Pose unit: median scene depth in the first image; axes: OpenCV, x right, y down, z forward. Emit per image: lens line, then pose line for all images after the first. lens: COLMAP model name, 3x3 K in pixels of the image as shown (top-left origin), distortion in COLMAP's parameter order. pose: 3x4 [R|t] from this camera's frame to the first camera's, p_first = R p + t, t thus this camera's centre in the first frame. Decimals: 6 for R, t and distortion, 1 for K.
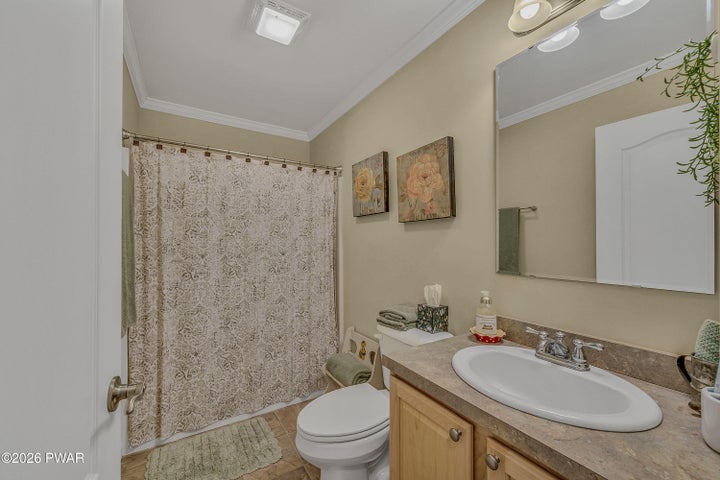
lens RADIAL K [[299.1, 0, 357.8], [0, 299.1, 241.2], [0, 0, 1]] dist [0.002277, -0.000278]
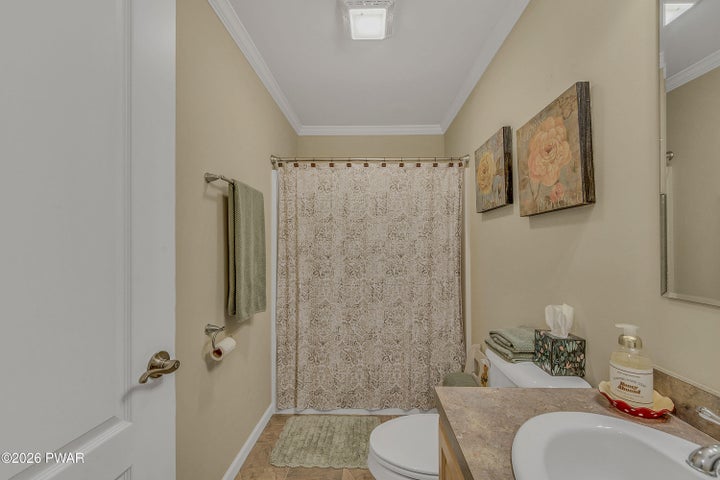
lens RADIAL K [[299.1, 0, 359.9], [0, 299.1, 243.3], [0, 0, 1]] dist [0.002277, -0.000278]
pose [[0.831015, -0.007683, -0.556198, 0.216486], [0.009376, 0.999956, 0.000195, -0.000034], [0.556172, -0.005376, 0.831050, 0.147296]]
